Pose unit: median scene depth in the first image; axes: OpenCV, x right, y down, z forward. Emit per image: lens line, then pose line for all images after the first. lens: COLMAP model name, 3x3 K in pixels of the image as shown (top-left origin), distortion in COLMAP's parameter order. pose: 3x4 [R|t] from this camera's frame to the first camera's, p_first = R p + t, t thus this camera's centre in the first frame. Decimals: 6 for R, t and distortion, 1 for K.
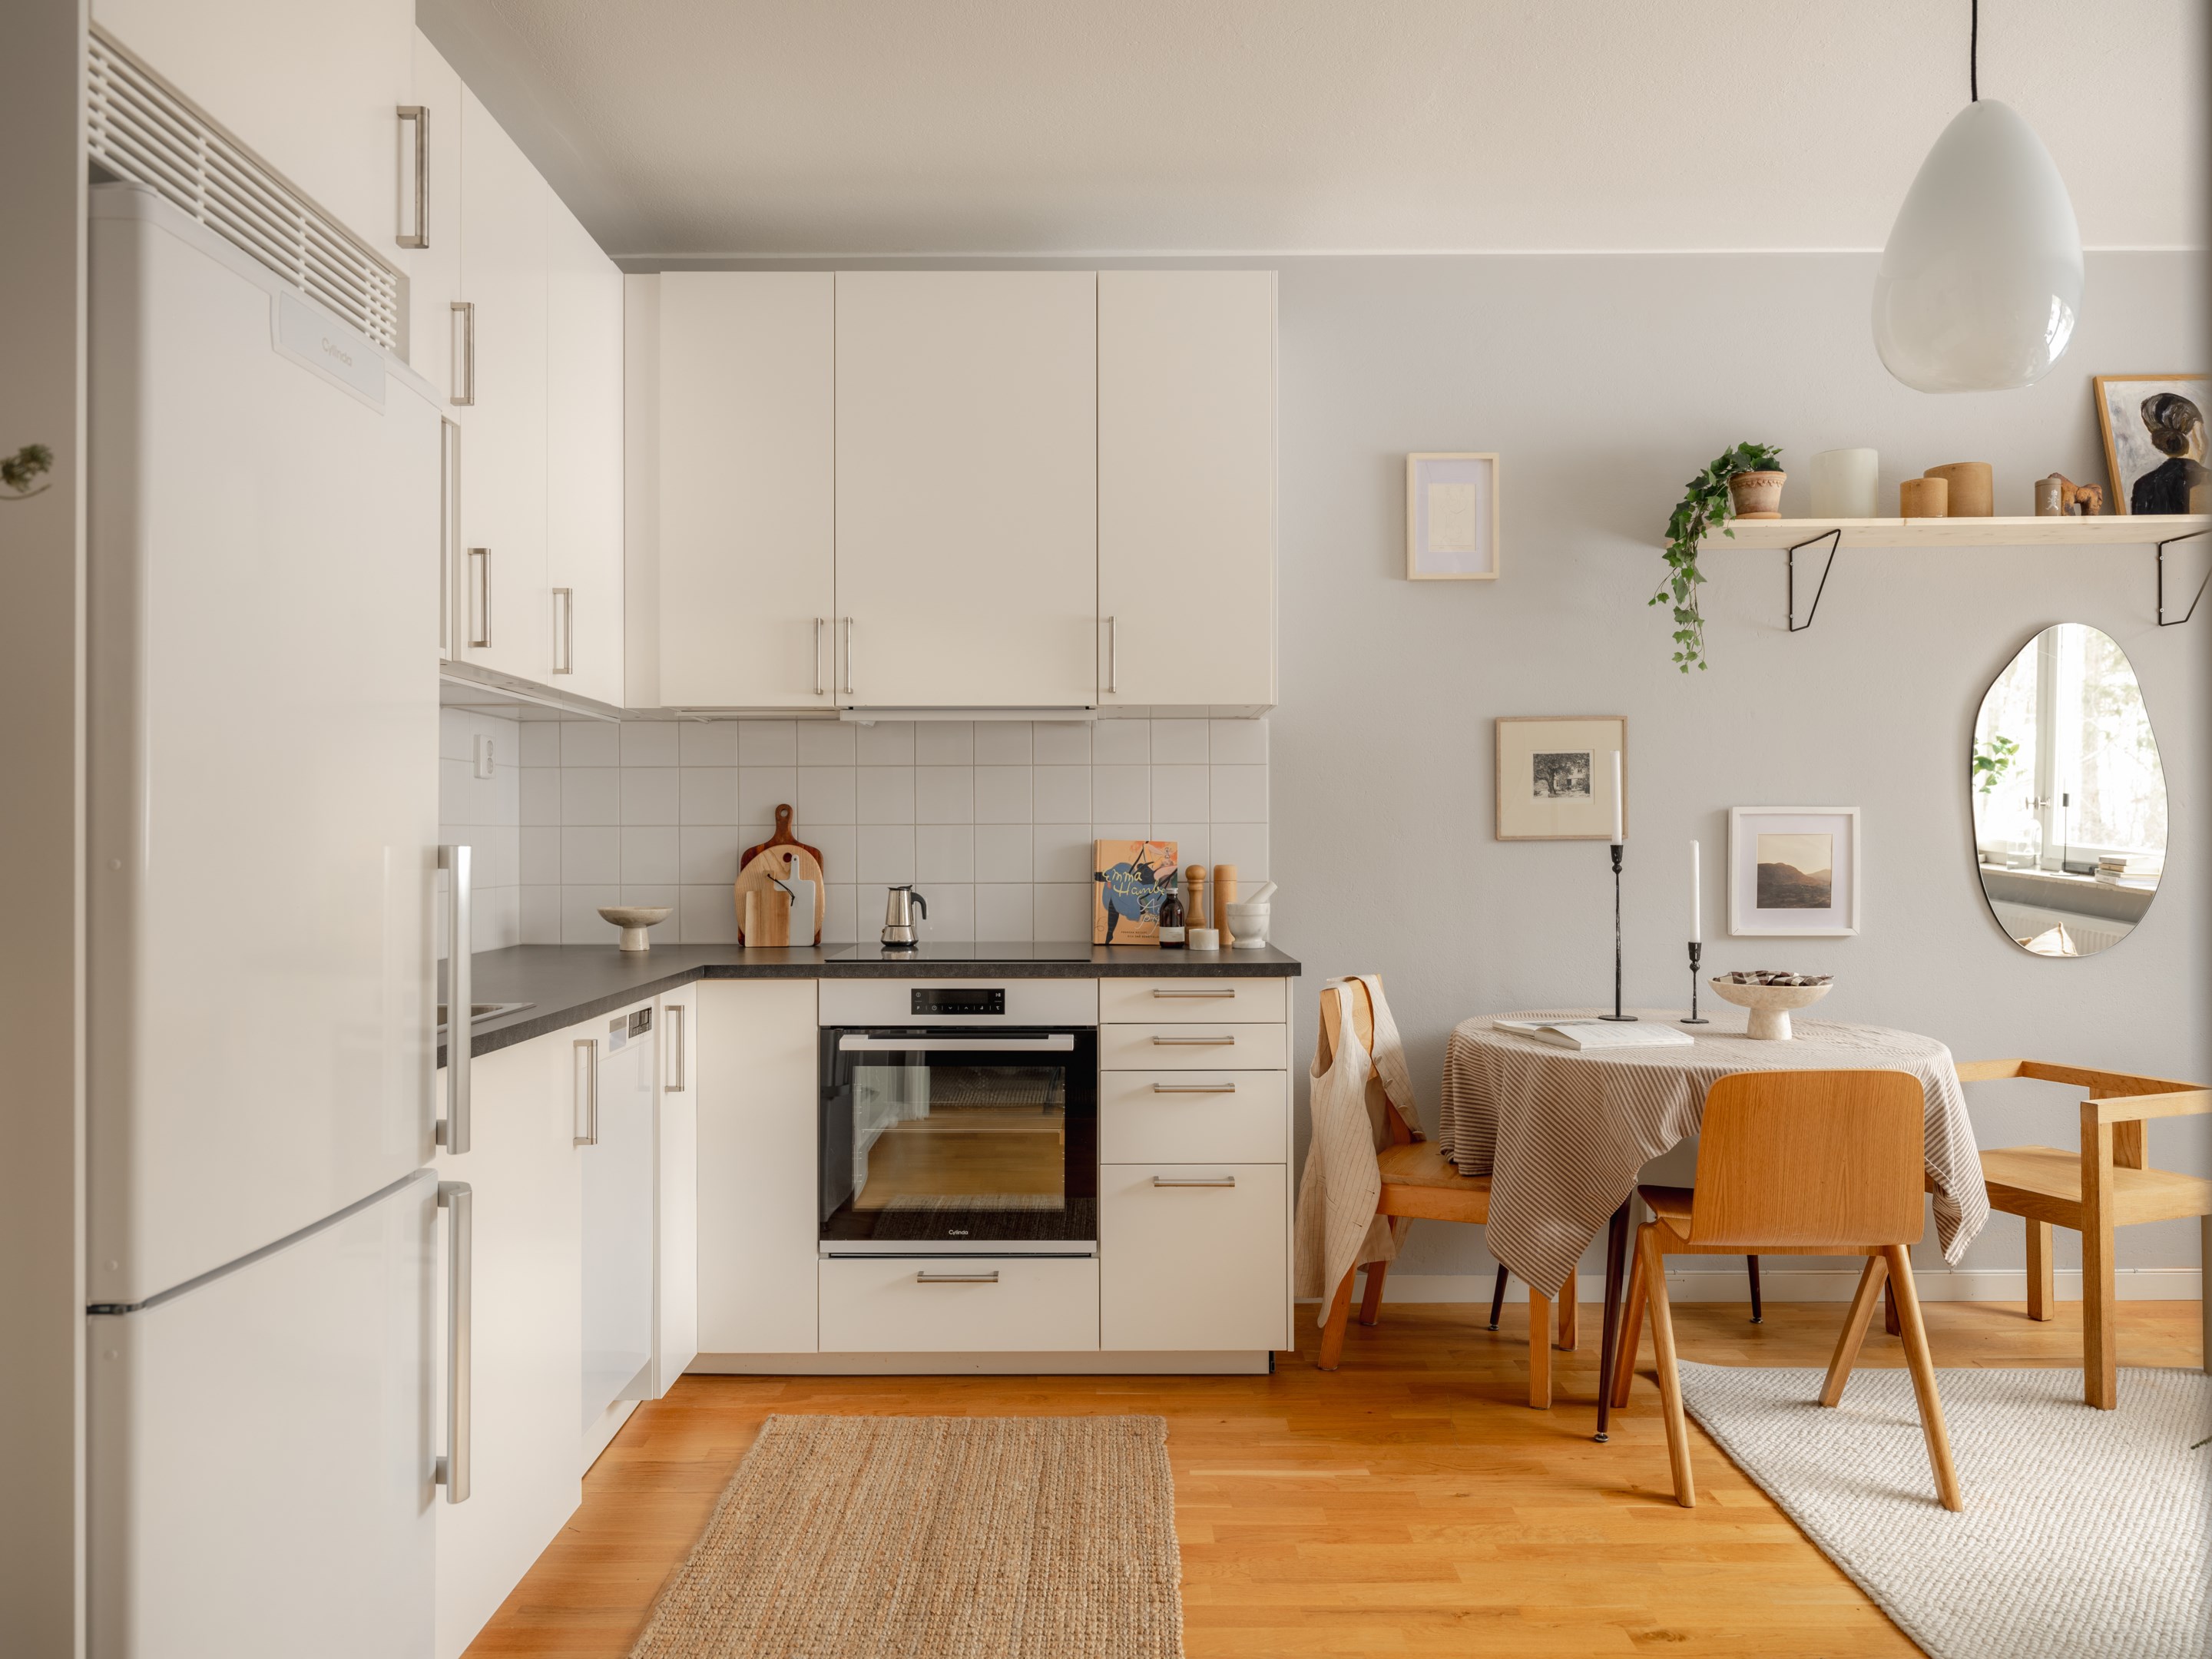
lens RADIAL K [[1502.8, 0, 1106.0], [0, 1502.8, 829.5], [0, 0, 1]] dist [-0.004100, -0.001210]
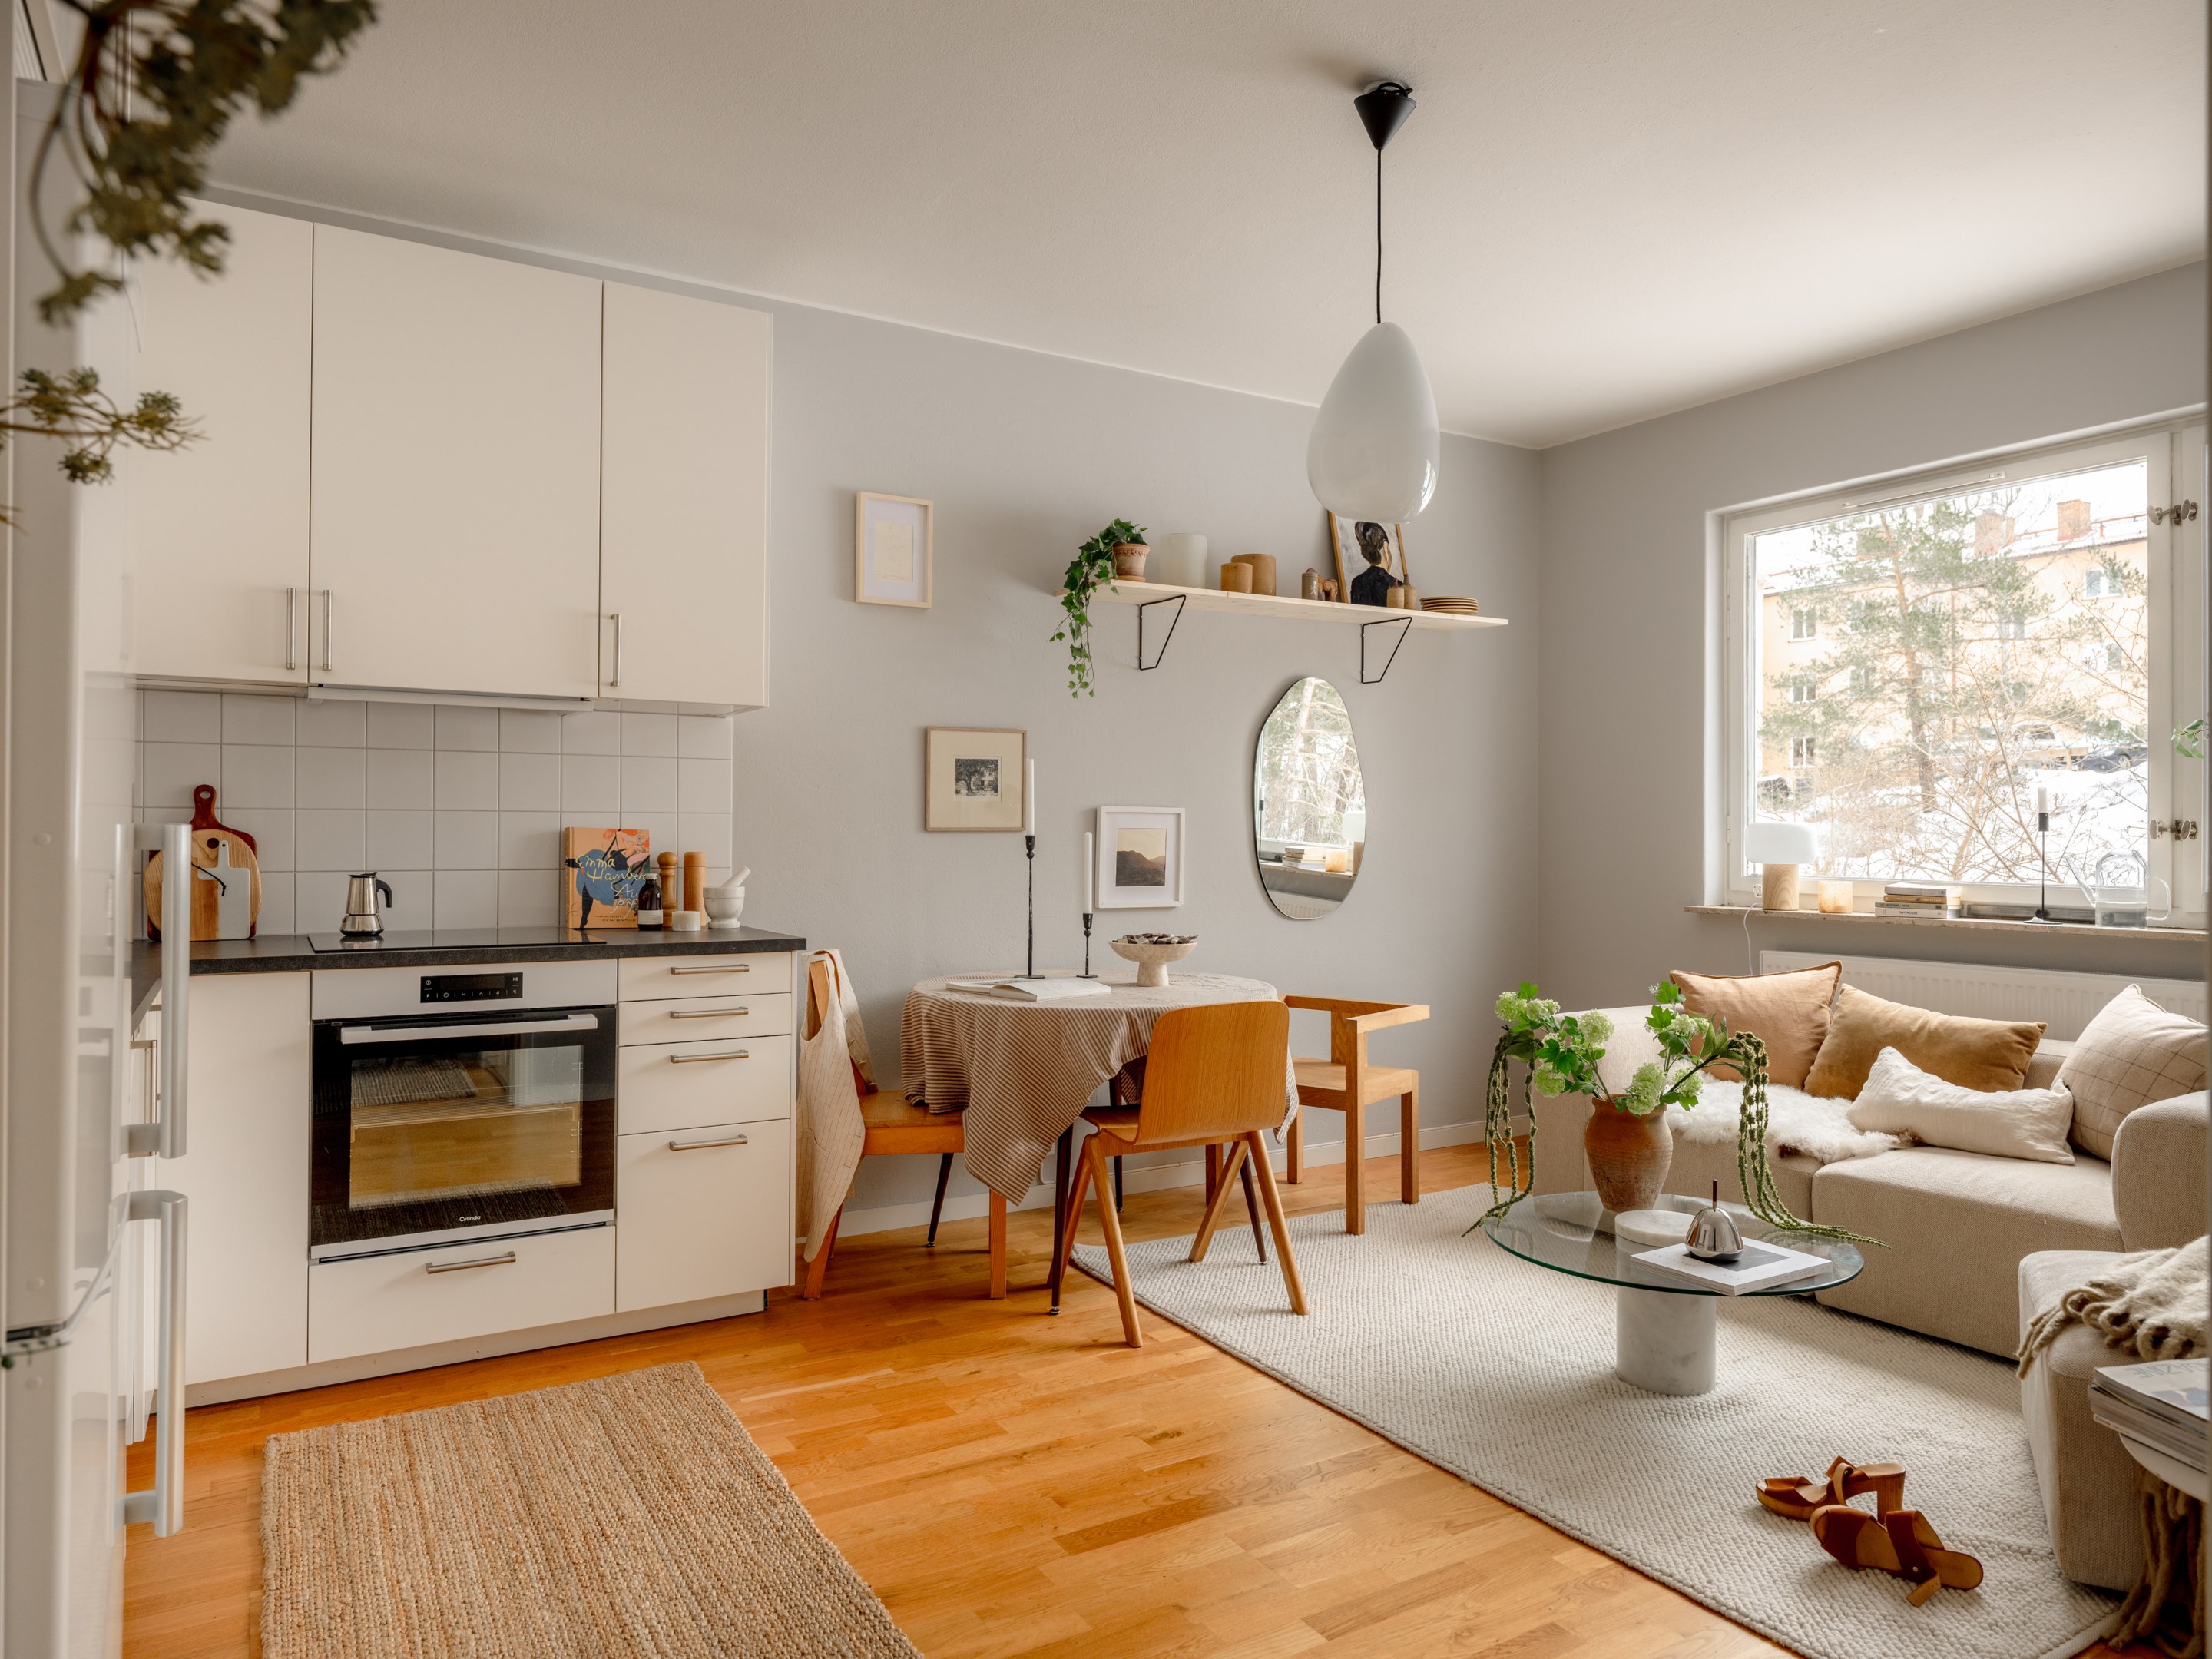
lens RADIAL K [[1419.3, 0, 1106.0], [0, 1419.3, 829.5], [0, 0, 1]] dist [0.000519, -0.002532]
pose [[0.856061, 0.009181, 0.516793, -0.220912], [-0.011270, 0.999936, 0.000904, 0.003841], [-0.516752, -0.006598, 0.856110, -0.024381]]
